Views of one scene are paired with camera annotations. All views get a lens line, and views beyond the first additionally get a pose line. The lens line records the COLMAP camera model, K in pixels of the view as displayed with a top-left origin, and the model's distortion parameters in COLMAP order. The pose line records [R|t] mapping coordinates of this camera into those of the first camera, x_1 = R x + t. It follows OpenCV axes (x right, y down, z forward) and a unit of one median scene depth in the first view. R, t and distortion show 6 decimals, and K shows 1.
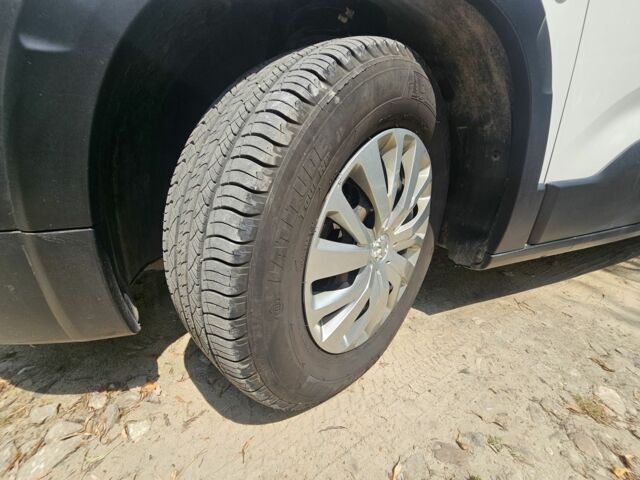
lens RADIAL K [[264.6, 0, 320.5], [0, 264.6, 239.0], [0, 0, 1]] dist [-0.001109, 0.001125]
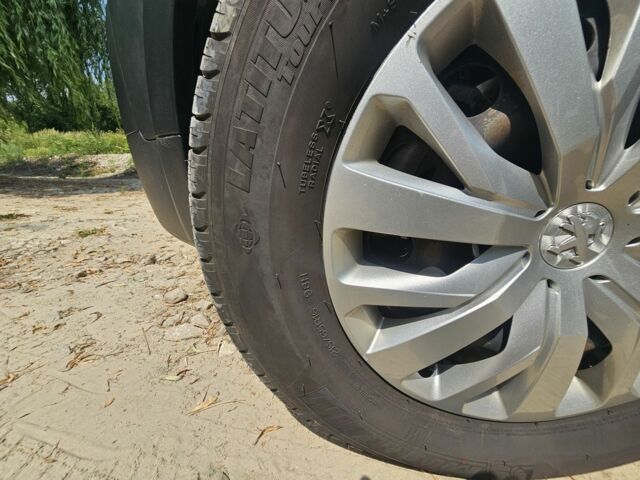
lens RADIAL K [[264.6, 0, 320.8], [0, 264.6, 239.7], [0, 0, 1]] dist [-0.001109, 0.001125]
pose [[0.671668, 0.192807, -0.715324, 0.350555], [-0.231652, 0.971784, 0.044419, 0.160123], [0.703704, 0.135872, 0.697380, 0.534546]]
